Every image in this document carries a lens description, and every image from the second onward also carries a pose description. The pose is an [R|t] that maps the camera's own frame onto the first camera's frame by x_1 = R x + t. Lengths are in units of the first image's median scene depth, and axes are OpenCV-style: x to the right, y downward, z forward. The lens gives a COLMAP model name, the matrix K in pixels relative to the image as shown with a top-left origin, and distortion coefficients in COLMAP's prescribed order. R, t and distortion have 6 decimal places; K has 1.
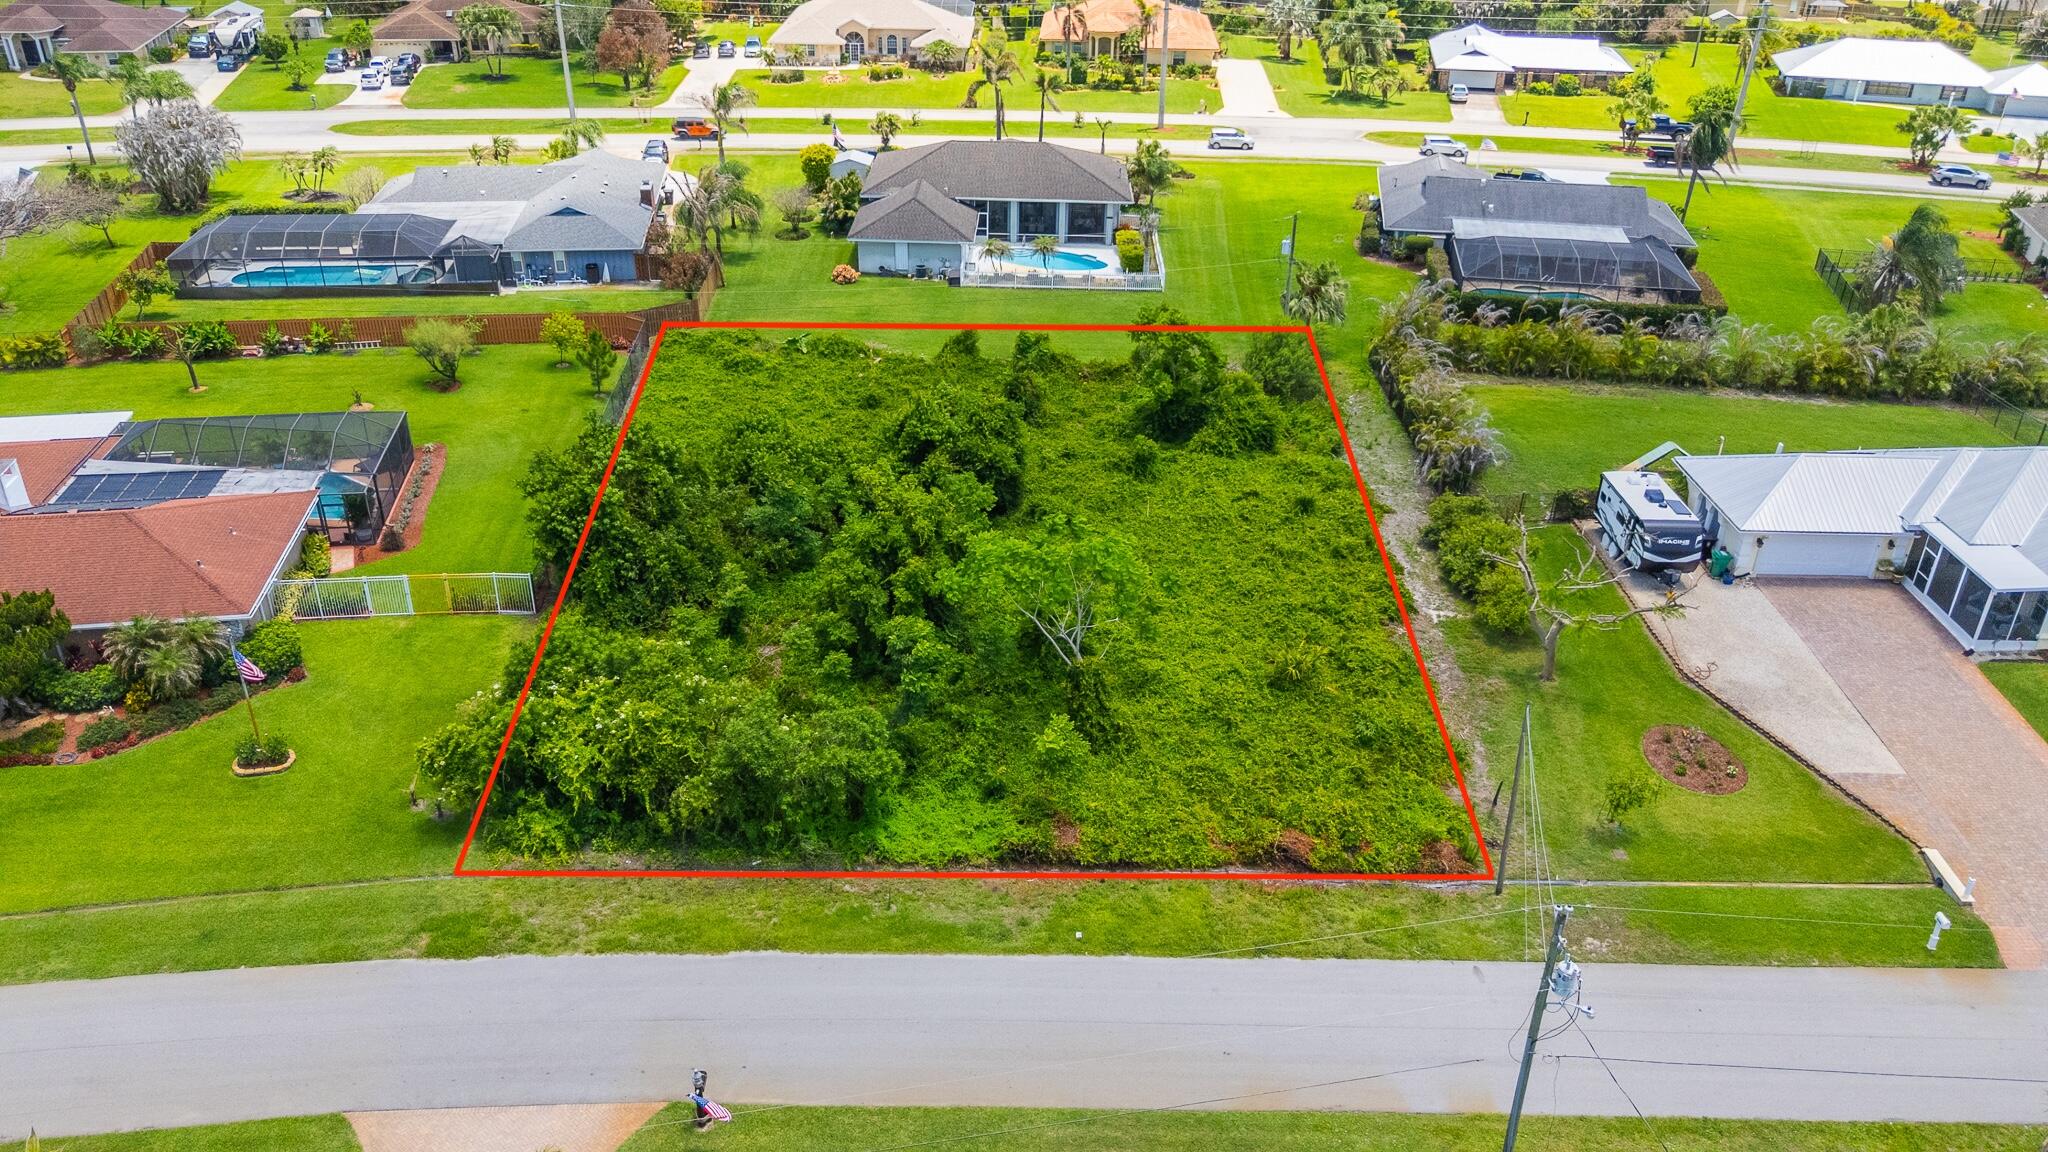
lens RADIAL K [[1501.7, 0, 1024.0], [0, 1501.7, 576.0], [0, 0, 1]] dist [0.064611, -0.081323]
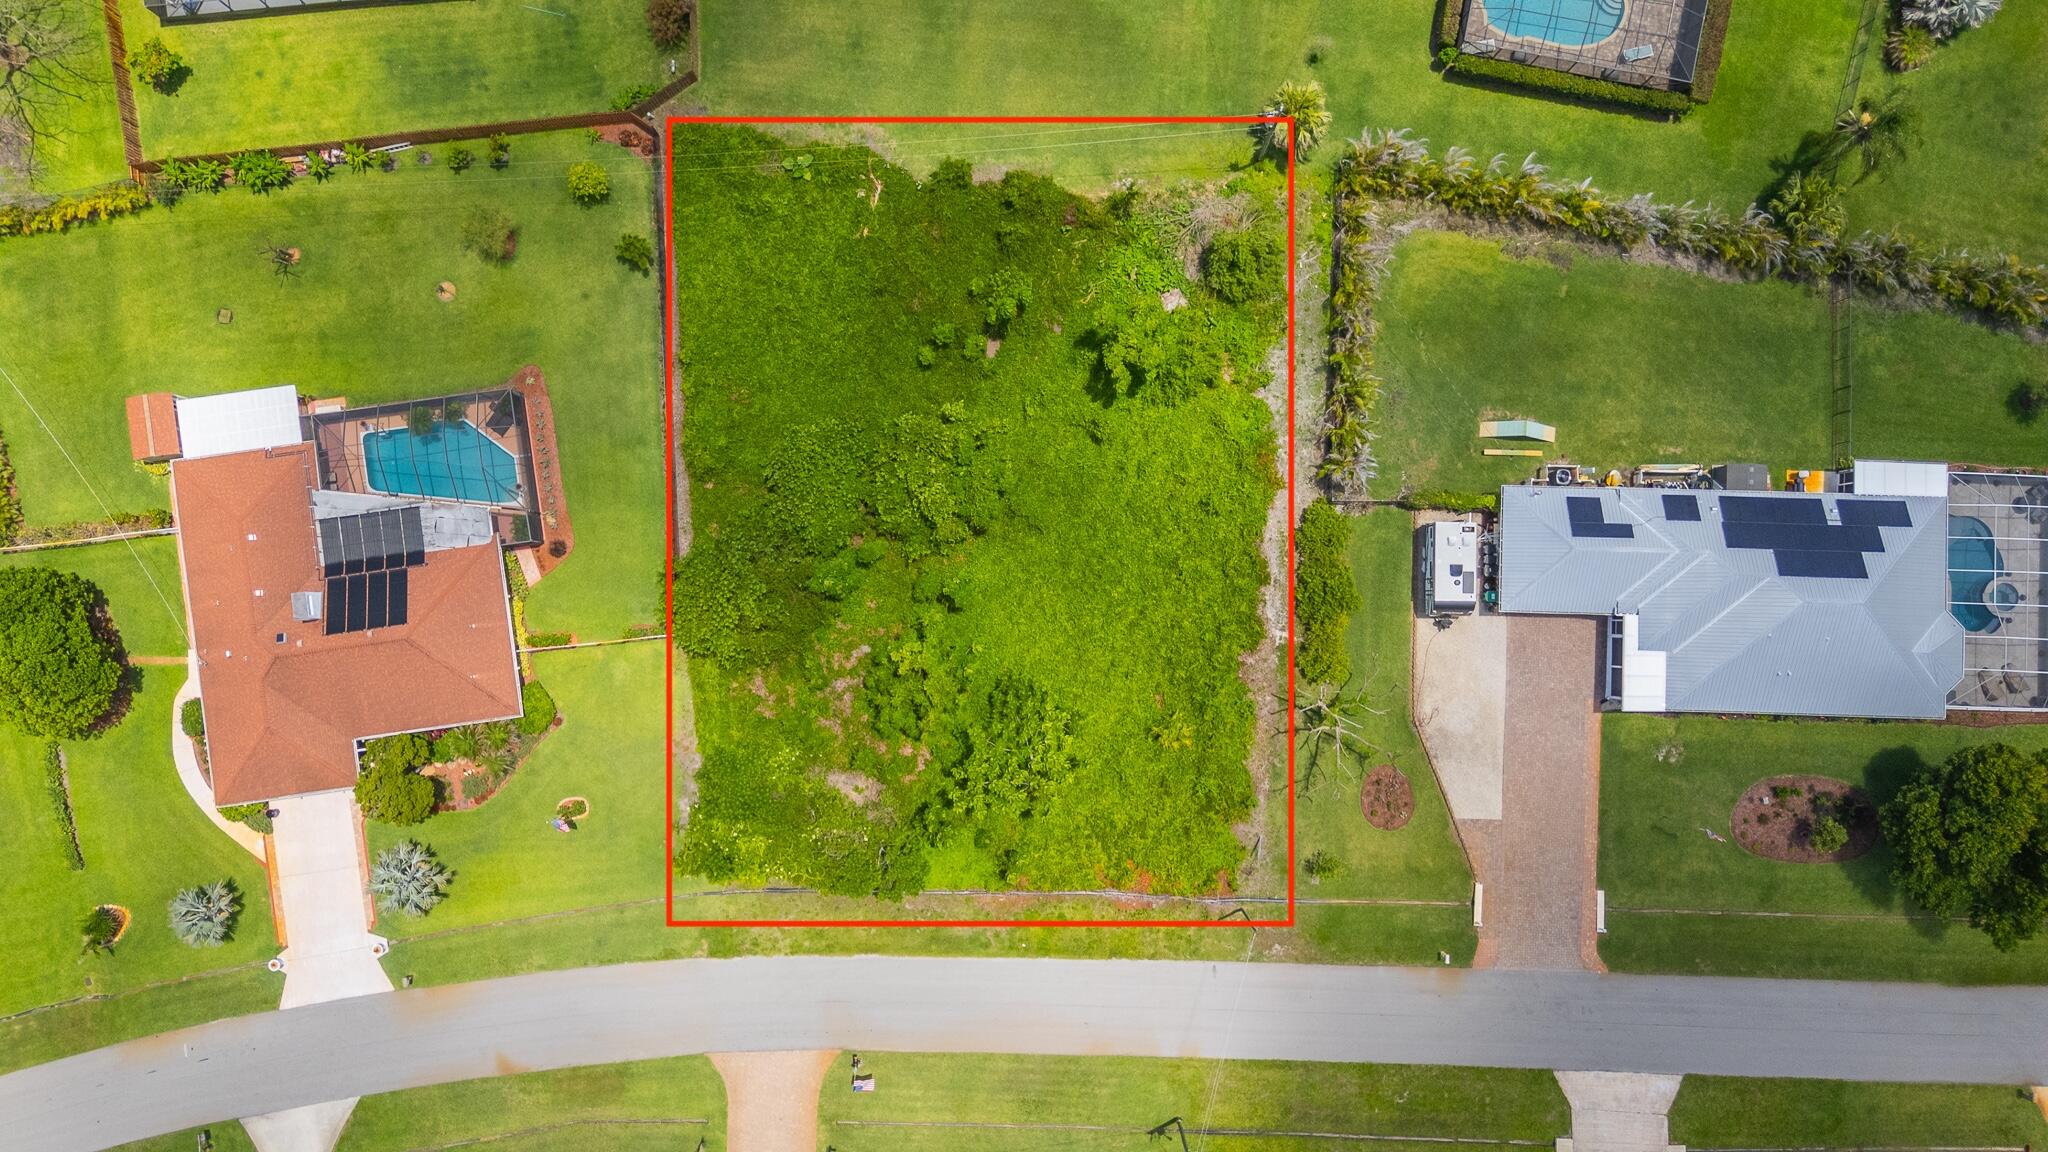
lens RADIAL K [[1501.7, 0, 1024.0], [0, 1501.7, 576.0], [0, 0, 1]] dist [0.064611, -0.081323]
pose [[0.999612, 0.023034, -0.015658, 0.027592], [0.001982, 0.501957, 0.864891, -0.854339], [0.027781, -0.864586, 0.501716, 0.198832]]
